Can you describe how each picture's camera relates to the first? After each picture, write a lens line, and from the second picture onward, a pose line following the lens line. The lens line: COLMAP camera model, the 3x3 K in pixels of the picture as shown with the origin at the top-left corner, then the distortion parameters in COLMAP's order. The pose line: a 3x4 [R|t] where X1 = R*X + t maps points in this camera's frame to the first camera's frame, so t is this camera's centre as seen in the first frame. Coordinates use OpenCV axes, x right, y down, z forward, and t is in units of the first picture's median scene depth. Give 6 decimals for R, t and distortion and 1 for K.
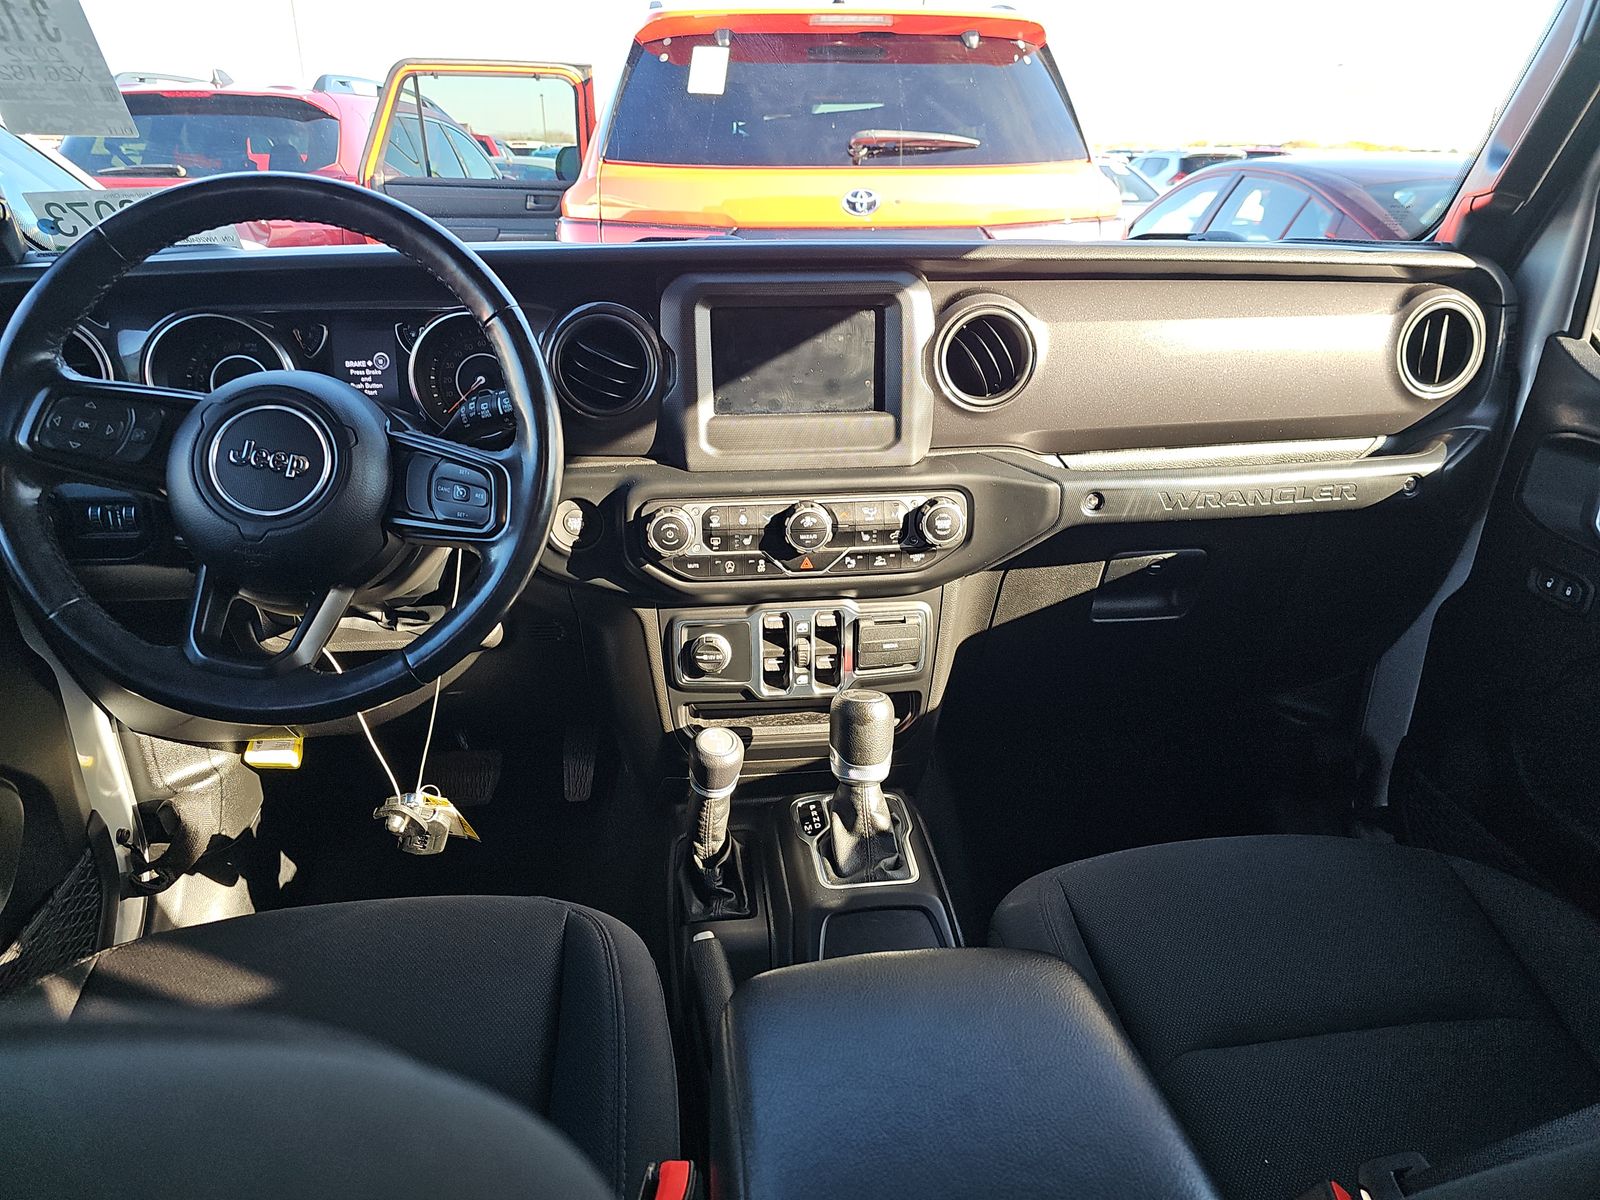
lens RADIAL K [[1027.6, 0, 808.7], [0, 1027.6, 591.9], [0, 0, 1]] dist [-0.001458, -0.002159]
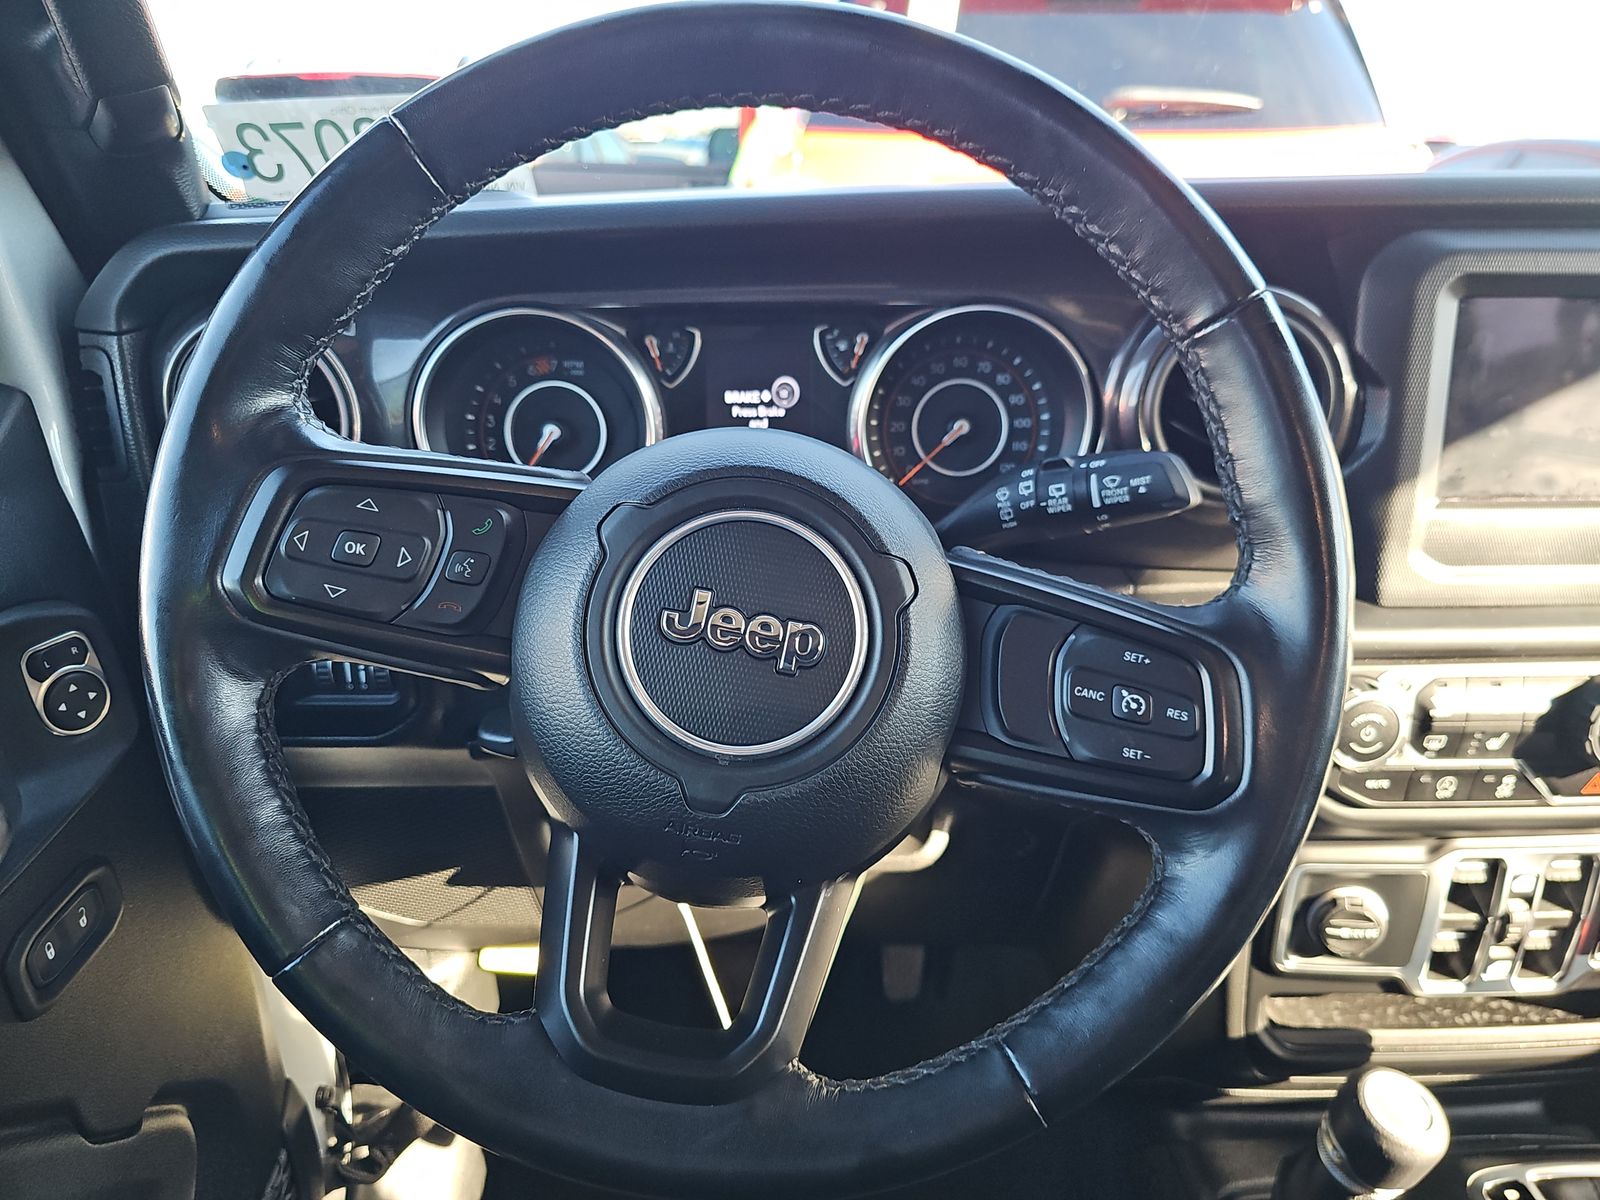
lens RADIAL K [[1071.5, 0, 800.0], [0, 1071.5, 600.0], [0, 0, 1]] dist [0.000408, -0.000810]
pose [[0.995202, 0.024307, -0.094779, -0.357126], [-0.024371, 0.999703, 0.000482, -0.112378], [0.094762, 0.001830, 0.995498, 0.416727]]
